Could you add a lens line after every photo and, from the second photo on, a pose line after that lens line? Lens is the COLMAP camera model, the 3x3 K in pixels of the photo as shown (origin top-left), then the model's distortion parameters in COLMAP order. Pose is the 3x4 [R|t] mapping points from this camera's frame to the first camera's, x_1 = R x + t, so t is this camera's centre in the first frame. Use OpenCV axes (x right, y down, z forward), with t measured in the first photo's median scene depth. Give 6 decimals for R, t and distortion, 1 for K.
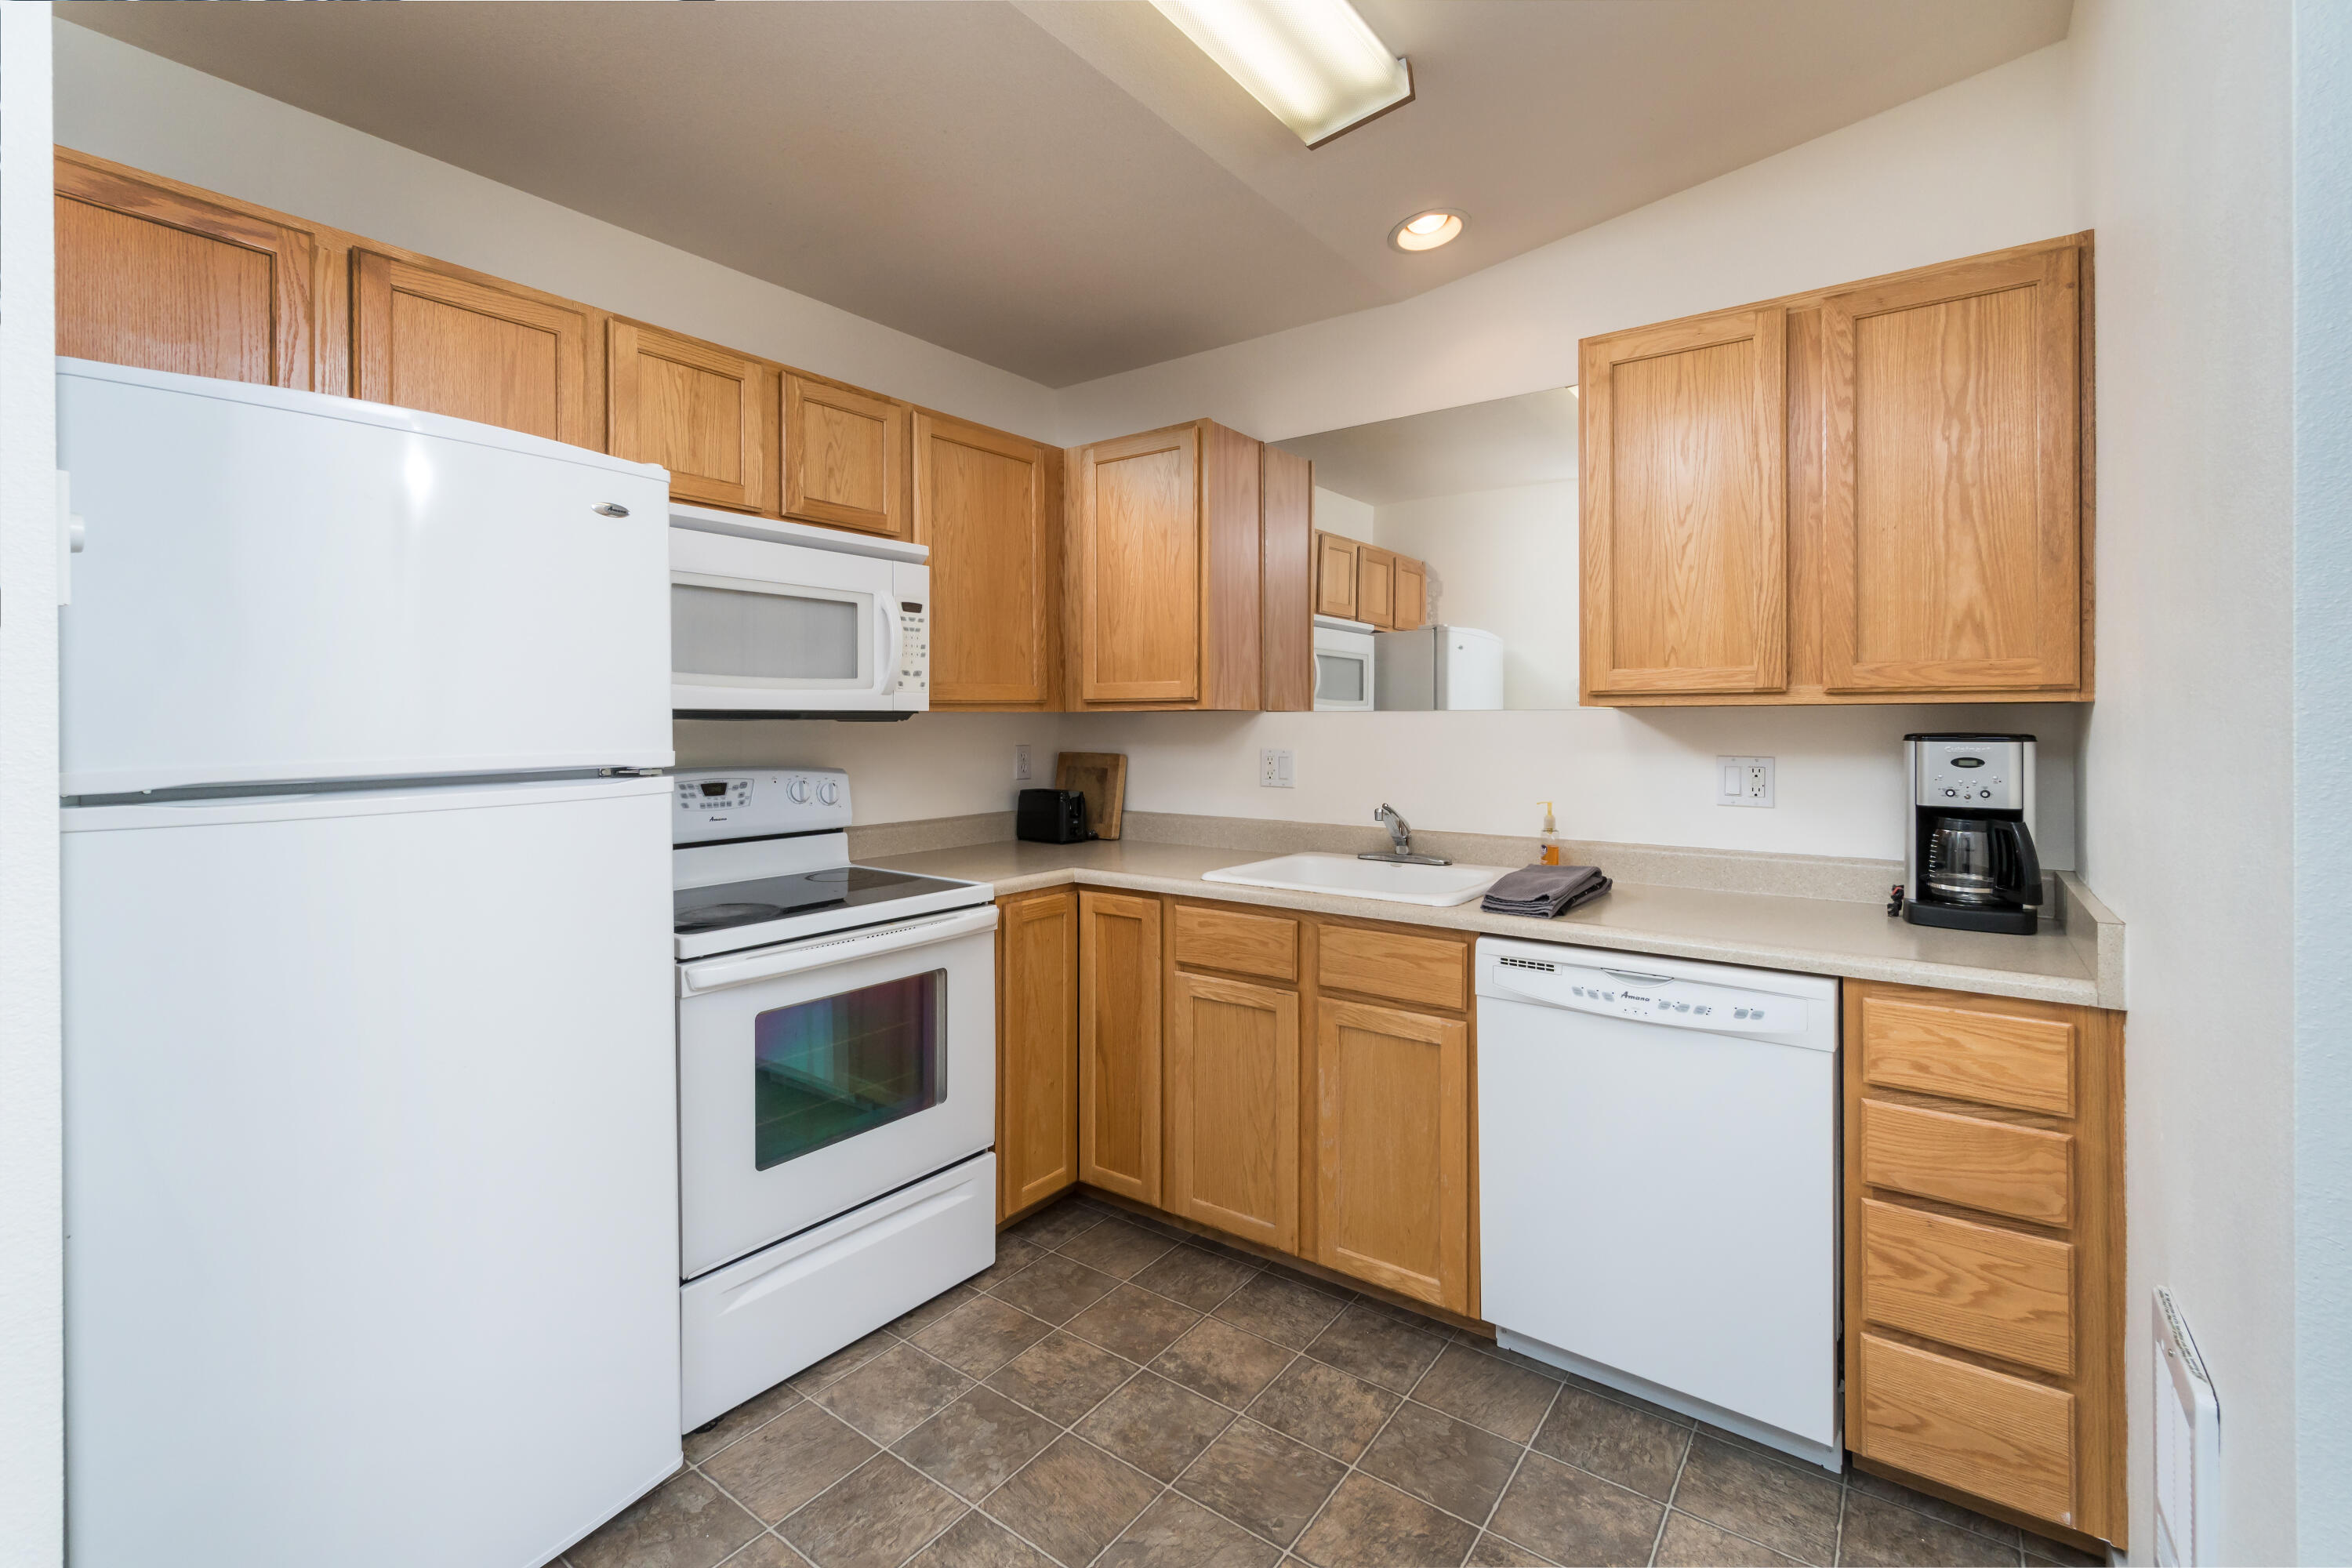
lens RADIAL K [[1054.7, 0, 1139.2], [0, 1054.7, 706.5], [0, 0, 1]] dist [0.000582, 0.000162]
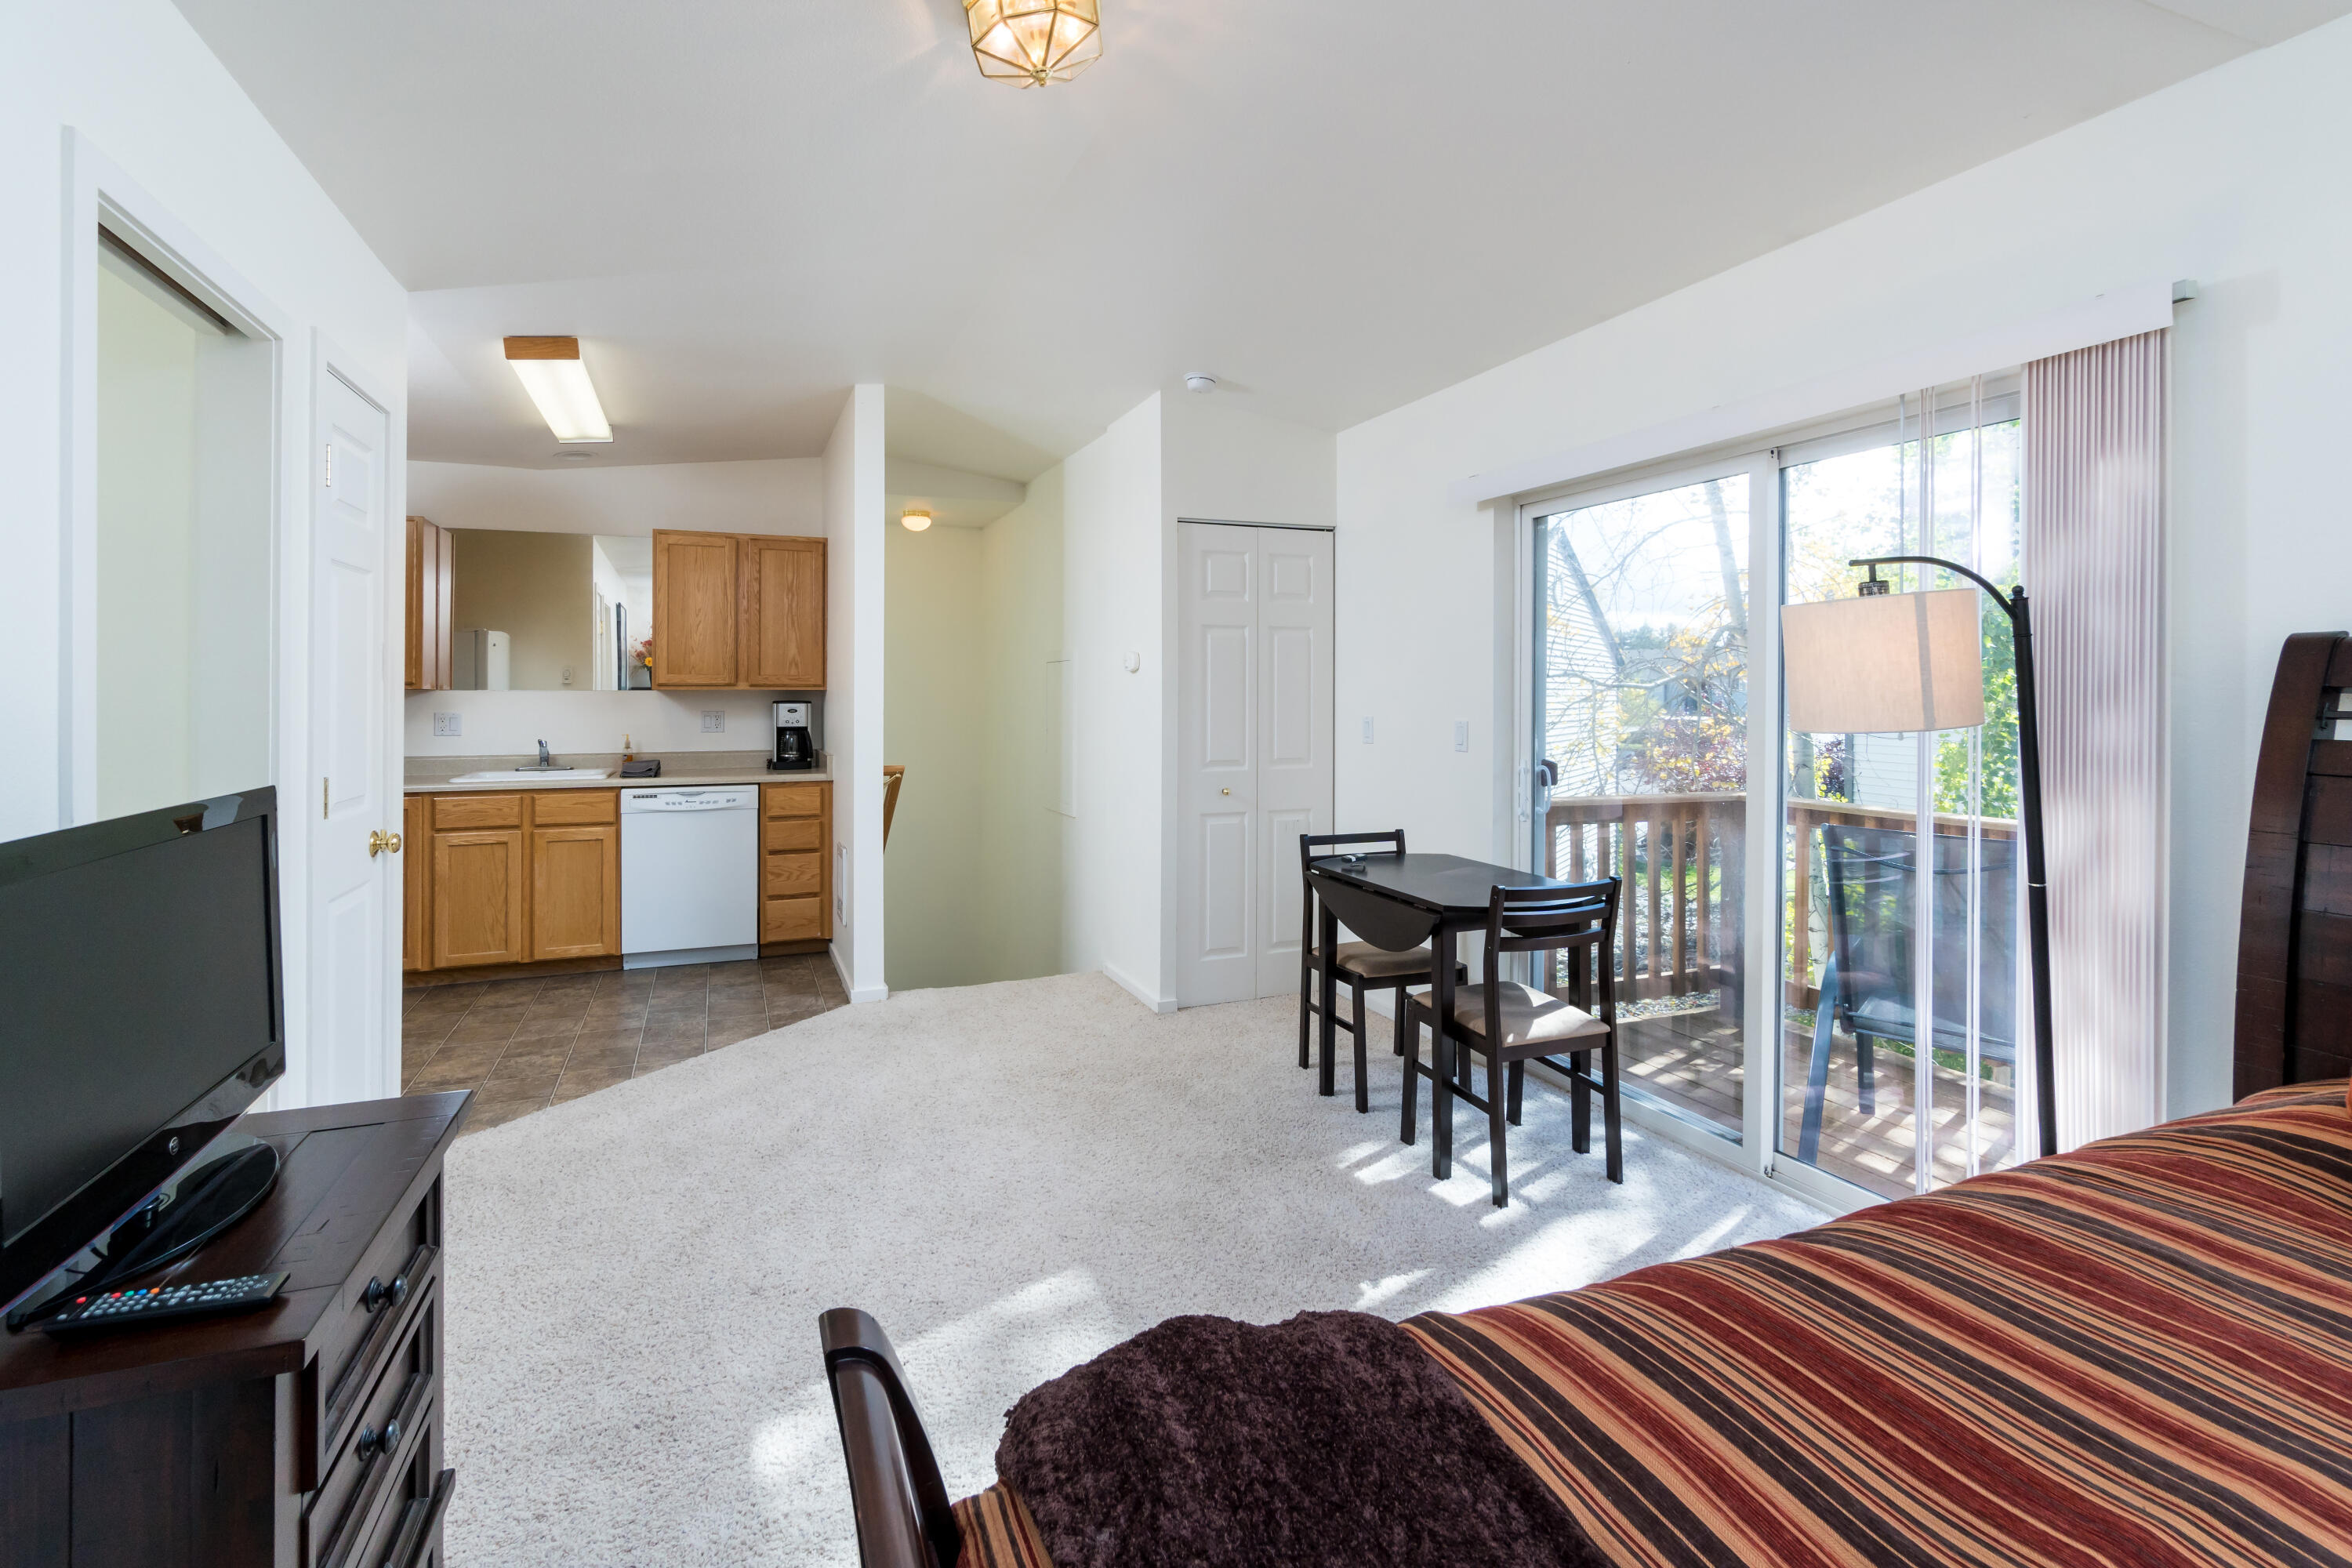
lens RADIAL K [[1054.7, 0, 1139.2], [0, 1054.7, 706.5], [0, 0, 1]] dist [0.000582, 0.000162]
pose [[0.511072, -0.007760, 0.859503, -1.155093], [-0.010203, 0.999834, 0.015094, -0.010461], [-0.859477, -0.016483, 0.510908, -1.231111]]
